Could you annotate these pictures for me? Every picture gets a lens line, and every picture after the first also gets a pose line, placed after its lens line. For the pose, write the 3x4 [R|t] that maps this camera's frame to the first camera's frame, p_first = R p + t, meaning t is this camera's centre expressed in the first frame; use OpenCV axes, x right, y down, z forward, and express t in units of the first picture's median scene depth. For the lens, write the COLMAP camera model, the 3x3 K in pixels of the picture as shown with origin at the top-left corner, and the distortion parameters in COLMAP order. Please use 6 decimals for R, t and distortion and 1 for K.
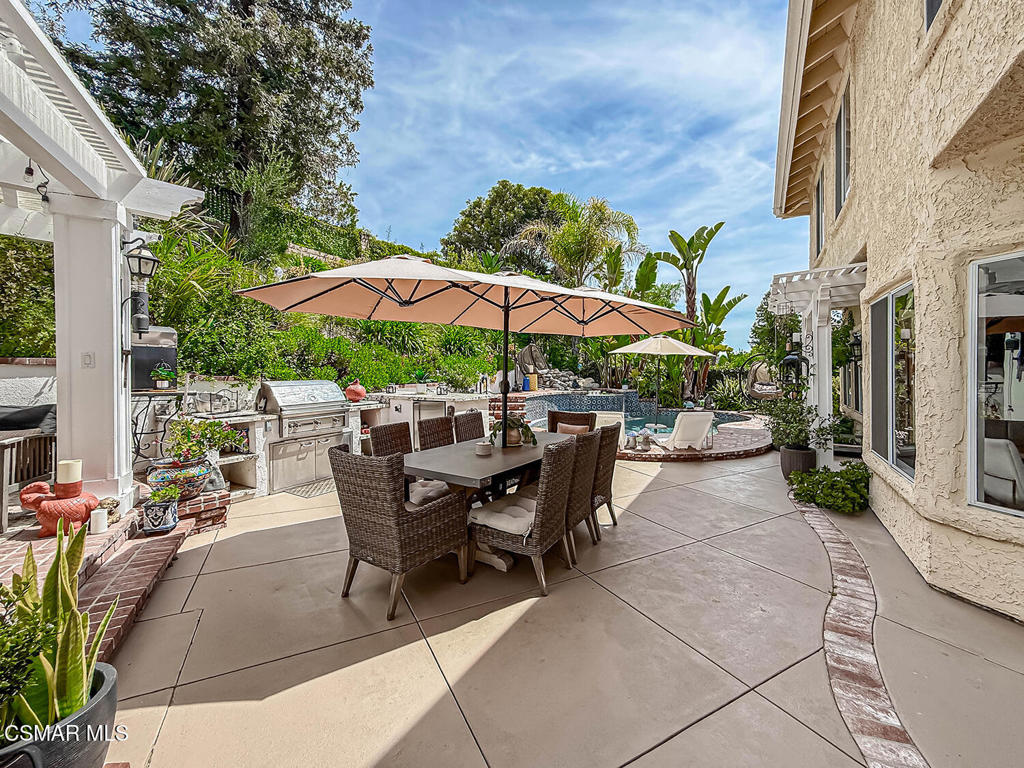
lens RADIAL K [[411.3, 0, 512.2], [0, 411.3, 358.7], [0, 0, 1]] dist [-0.002064, -0.000078]
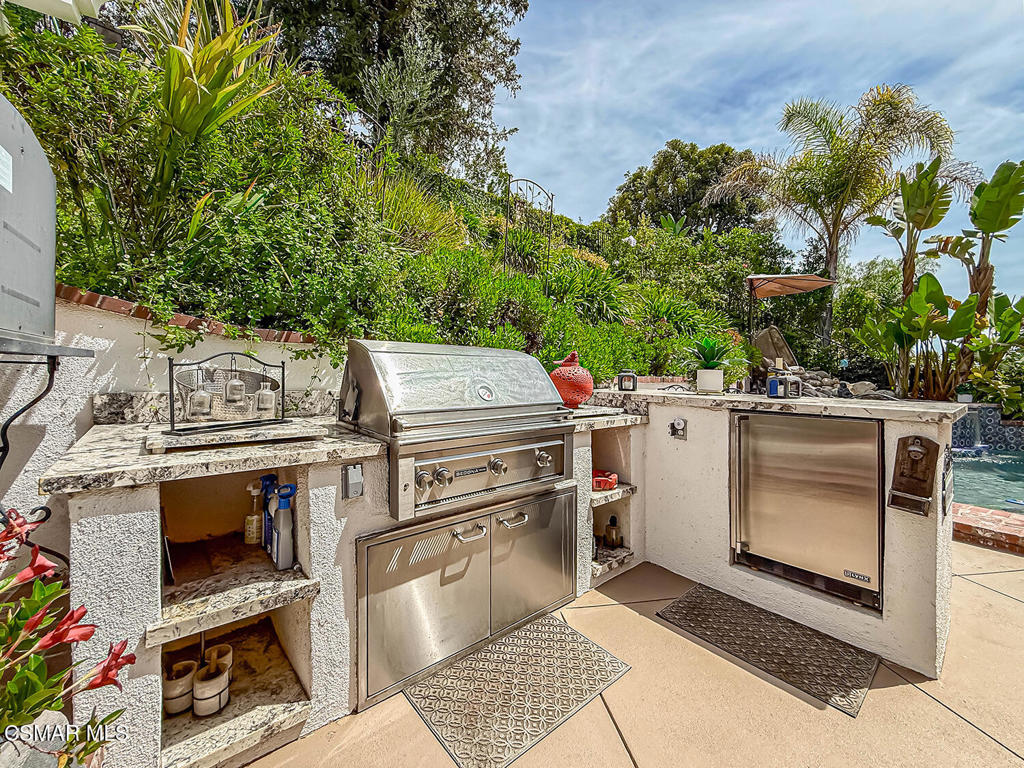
lens RADIAL K [[415.7, 0, 507.9], [0, 415.7, 364.1], [0, 0, 1]] dist [0.000512, 0.000192]
pose [[0.945871, 0.007967, -0.324445, -0.328599], [-0.008320, 0.999965, 0.000301, 0.067143], [0.324436, 0.002414, 0.945905, 0.630080]]
